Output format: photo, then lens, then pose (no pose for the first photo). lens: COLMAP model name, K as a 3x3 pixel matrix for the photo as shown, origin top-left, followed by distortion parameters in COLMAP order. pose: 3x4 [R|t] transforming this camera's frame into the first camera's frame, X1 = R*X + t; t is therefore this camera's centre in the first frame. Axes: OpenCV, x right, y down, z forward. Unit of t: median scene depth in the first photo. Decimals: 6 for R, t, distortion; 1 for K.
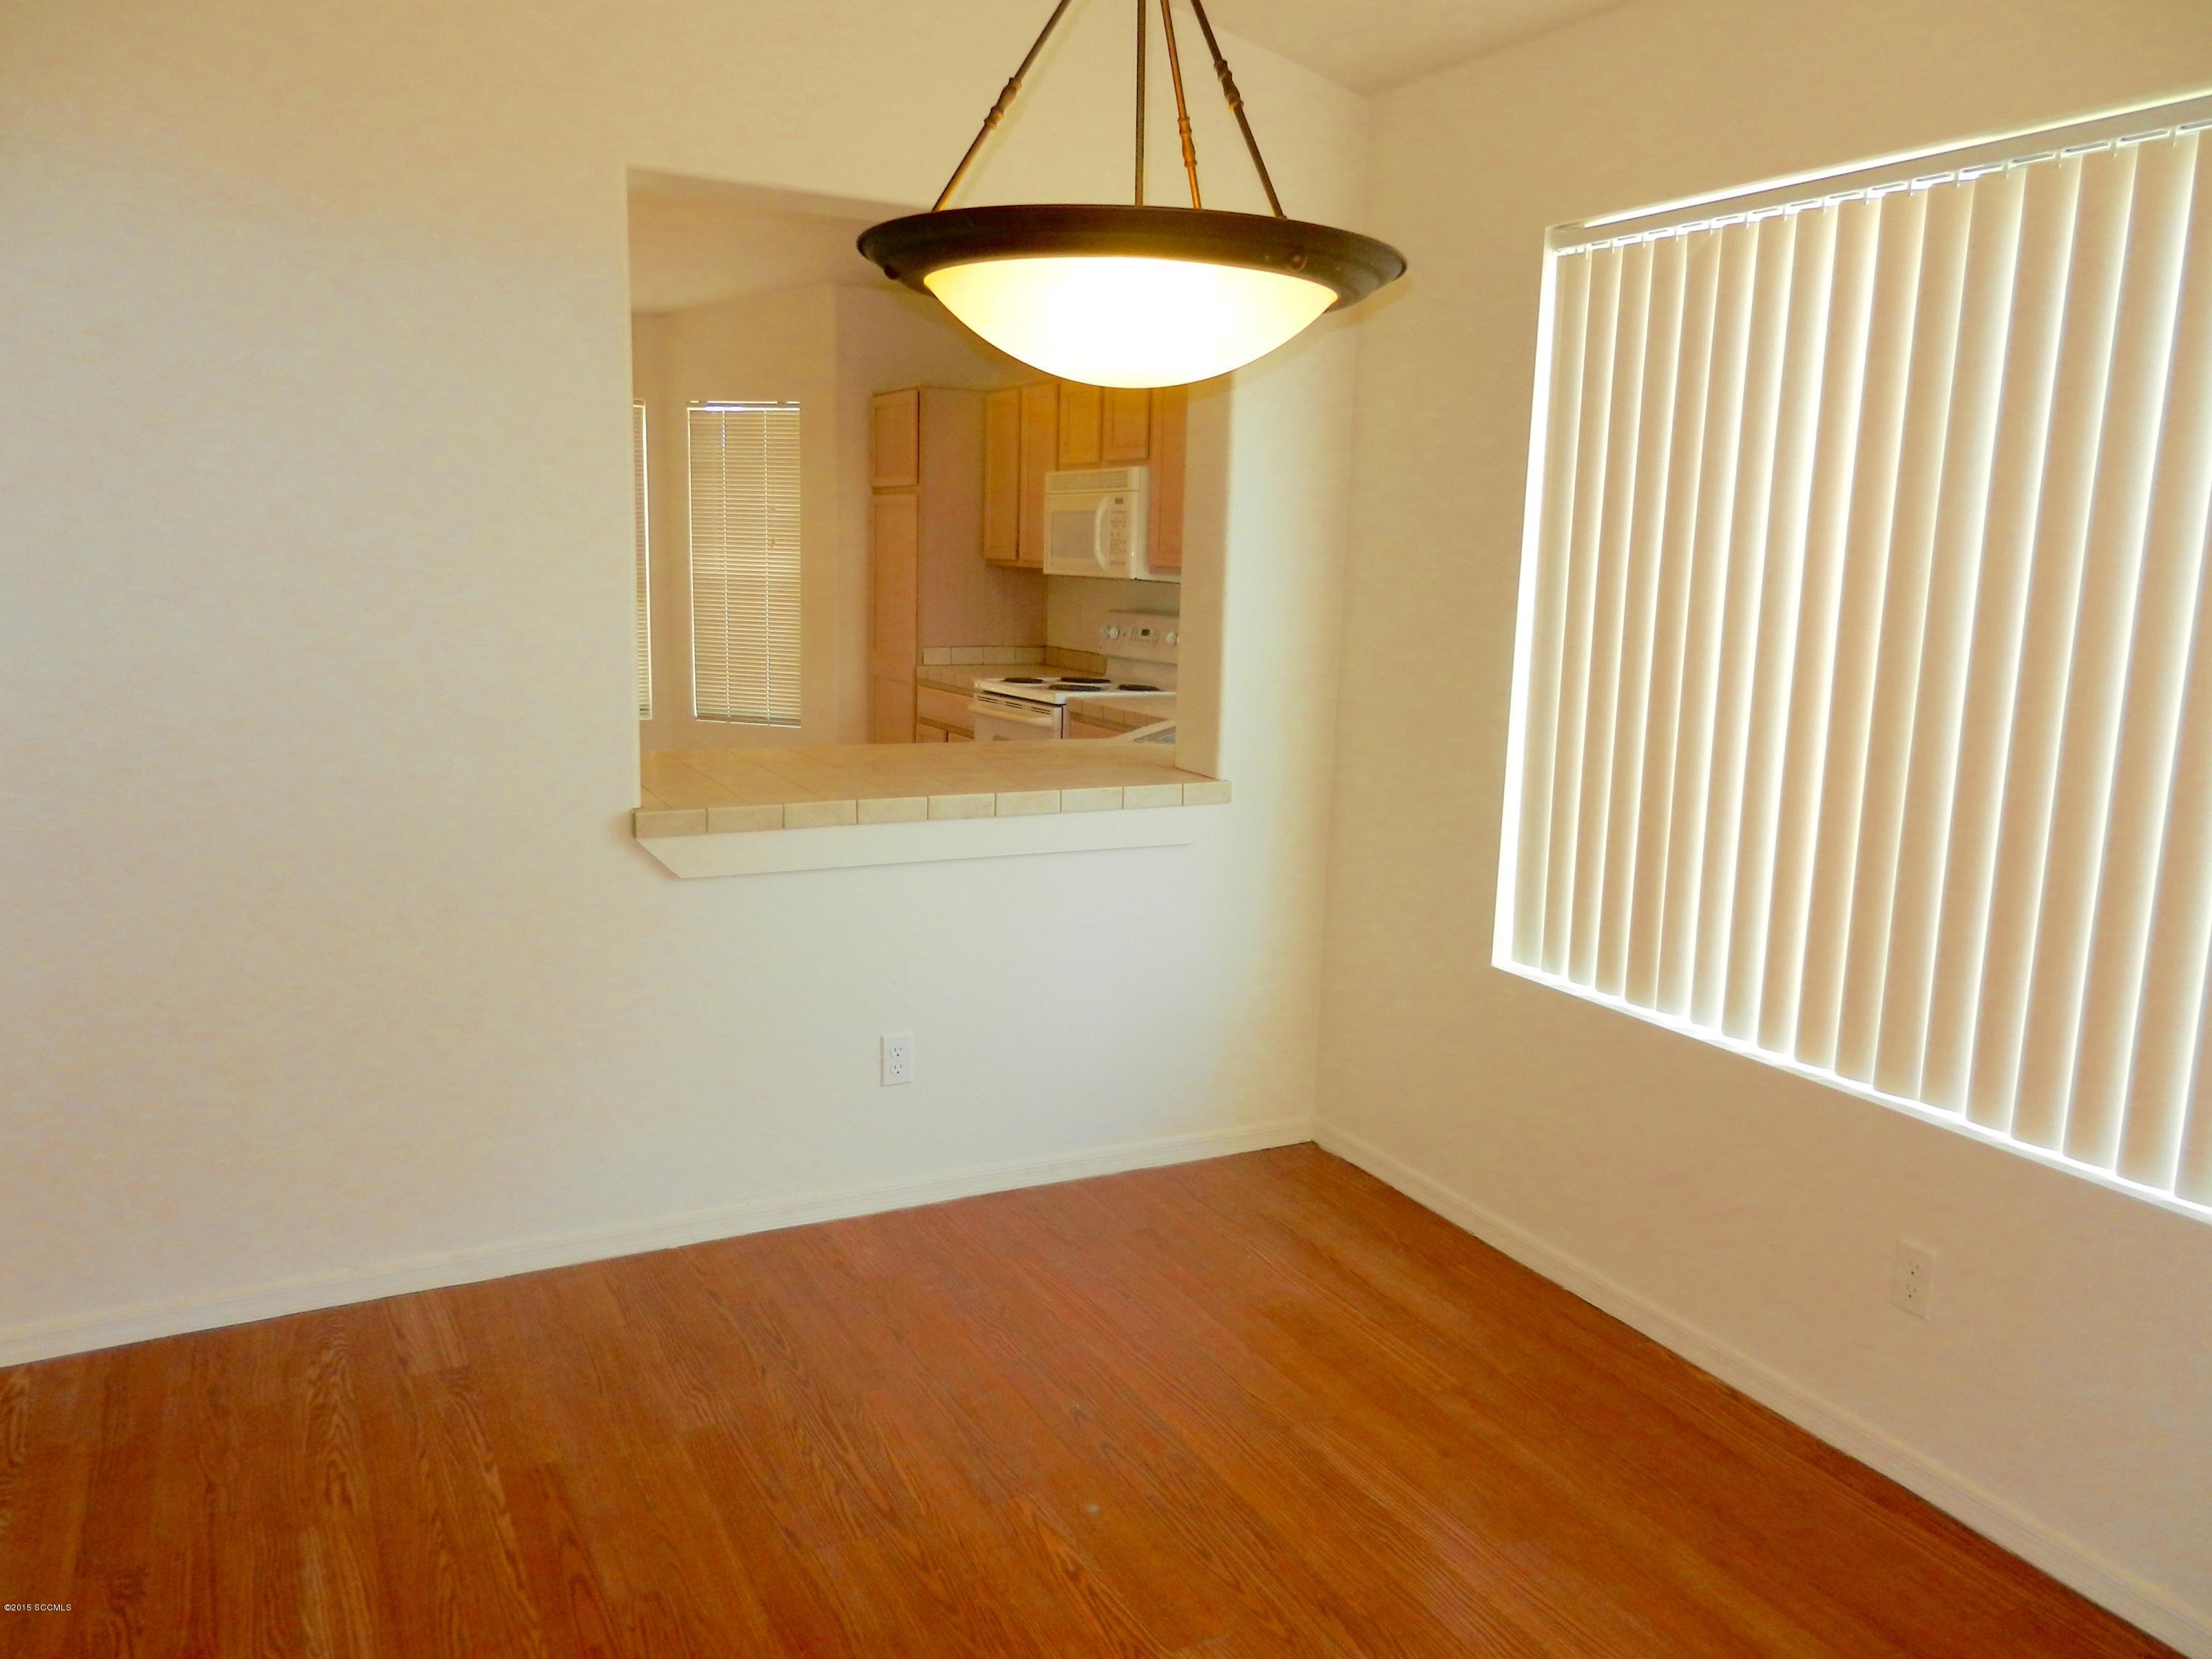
lens RADIAL K [[1636.8, 0, 1102.6], [0, 1636.8, 829.6], [0, 0, 1]] dist [-0.053361, 0.001283]
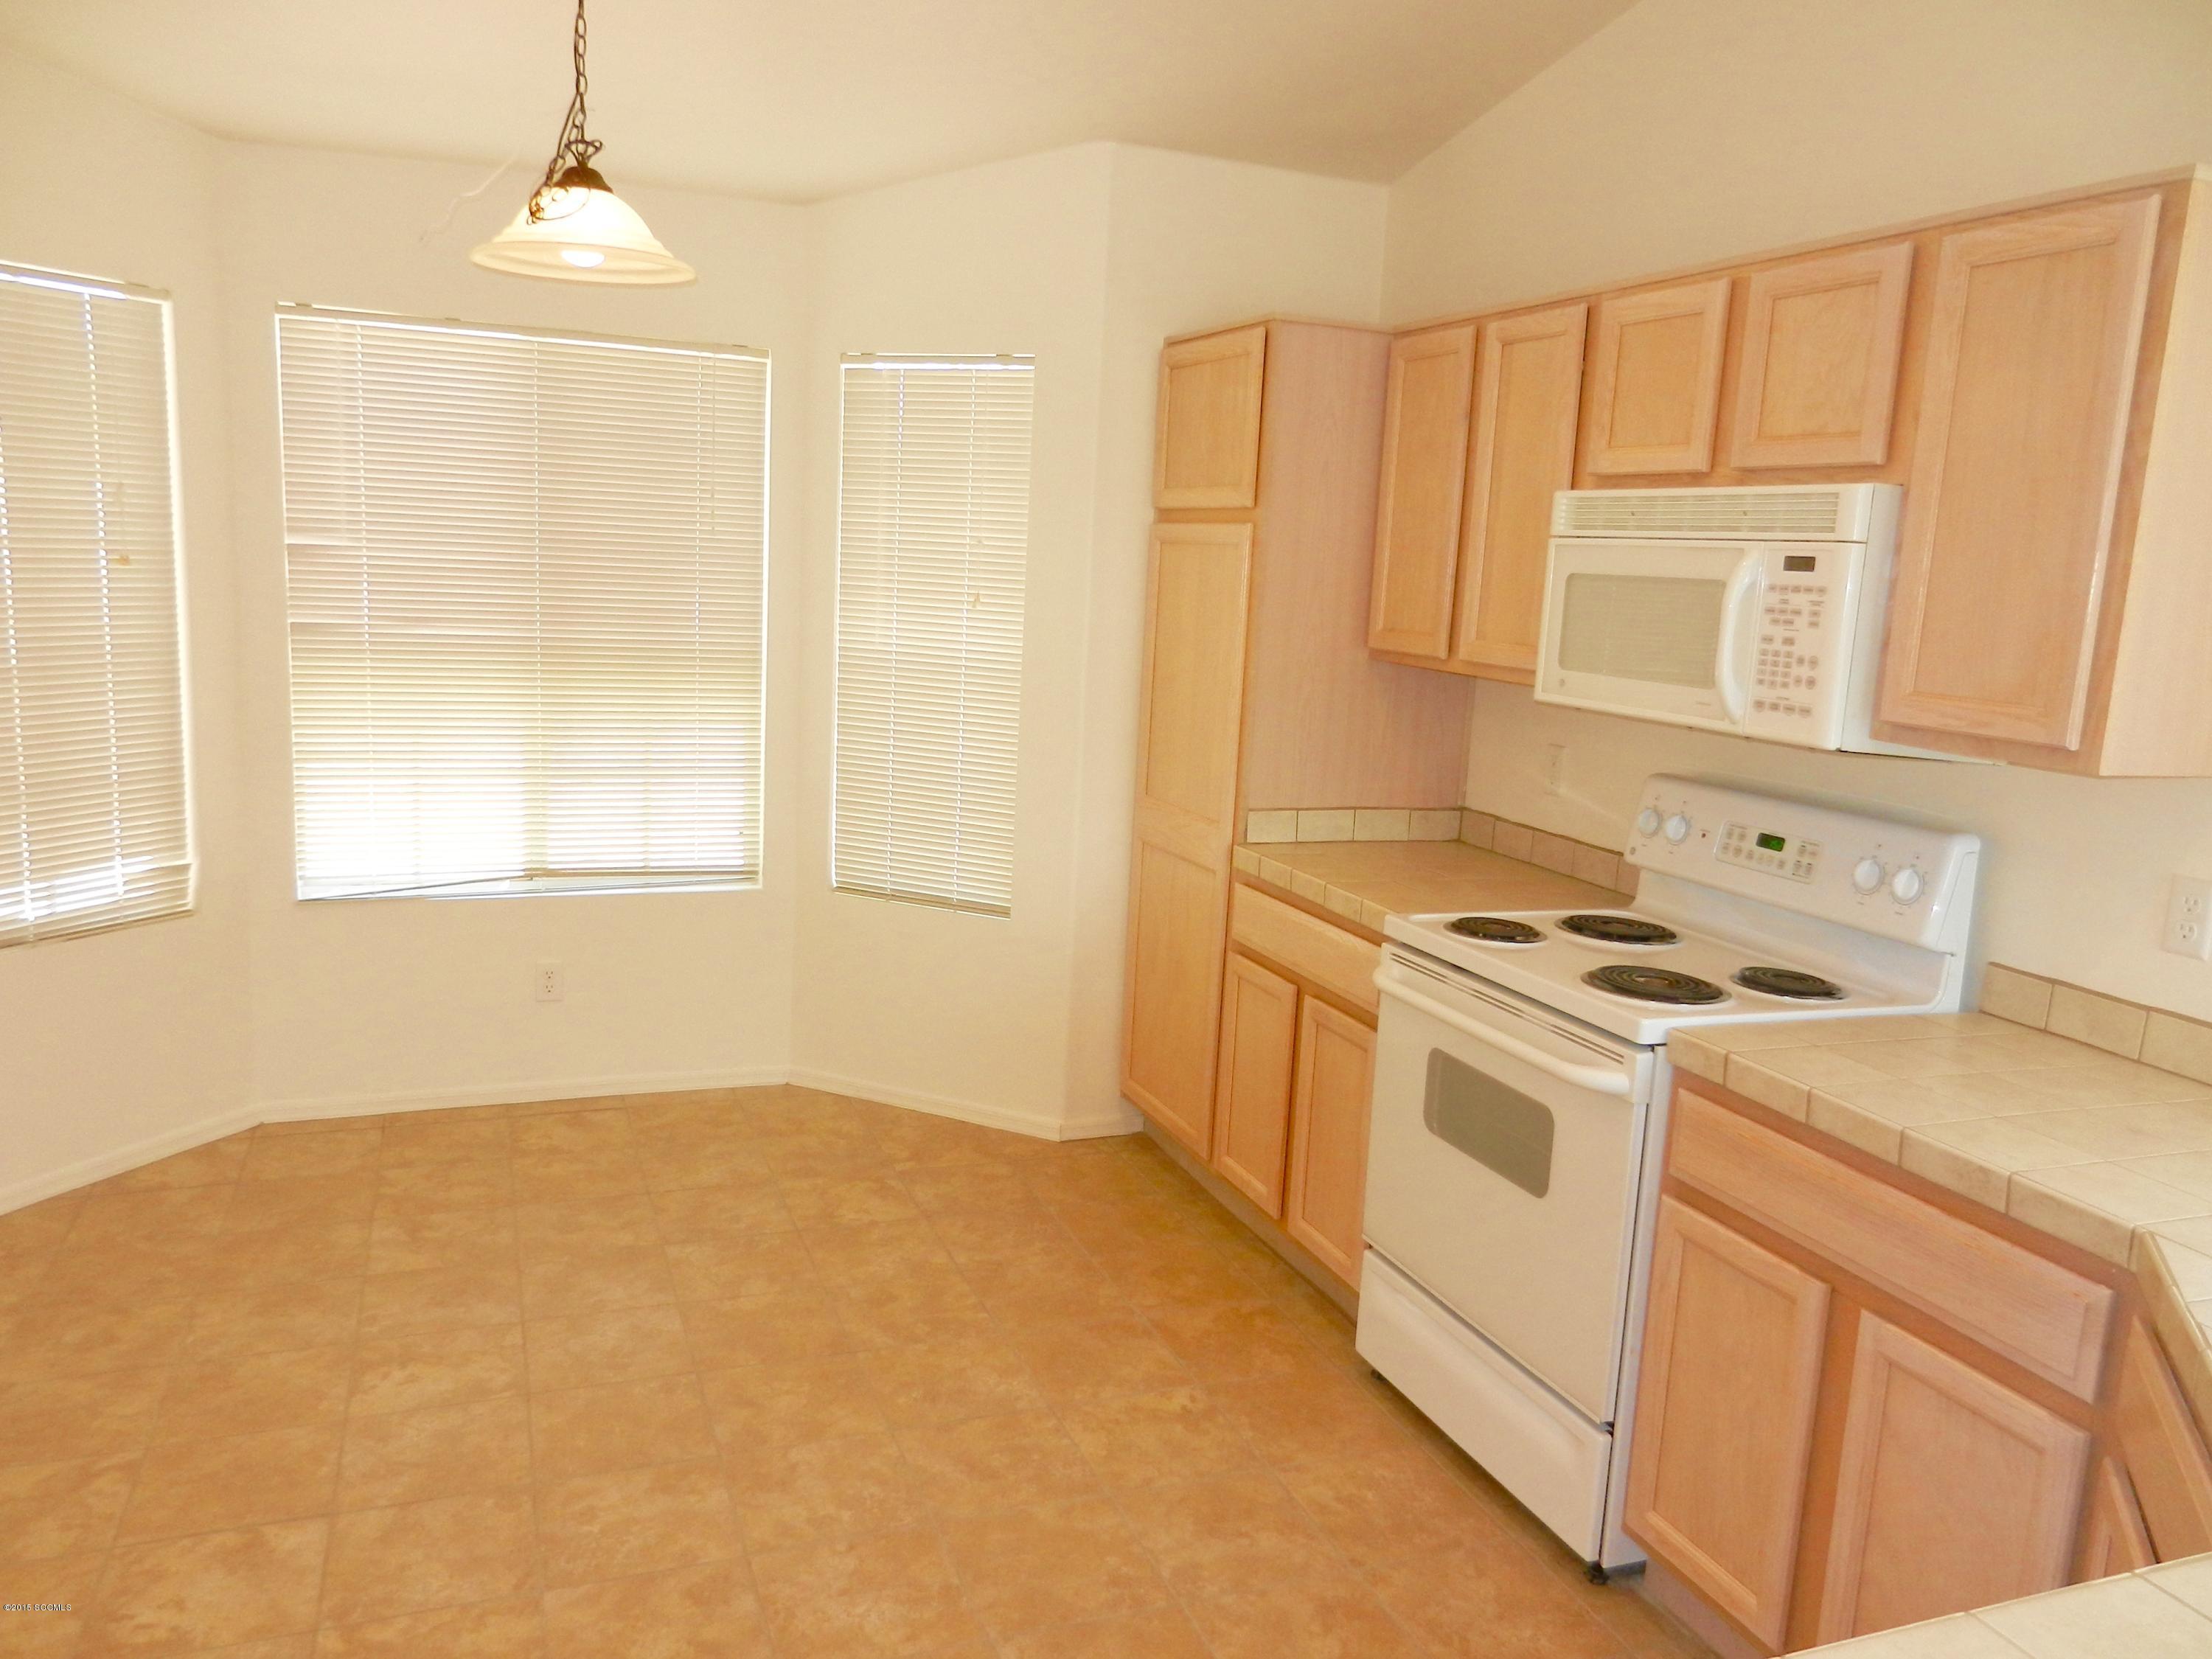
lens RADIAL K [[1636.8, 0, 1106.2], [0, 1636.8, 829.9], [0, 0, 1]] dist [-0.053361, 0.001283]
pose [[0.993748, 0.045433, -0.101986, -0.111049], [-0.046597, 0.998873, -0.009061, -0.107984], [0.101459, 0.013757, 0.994745, 0.508748]]
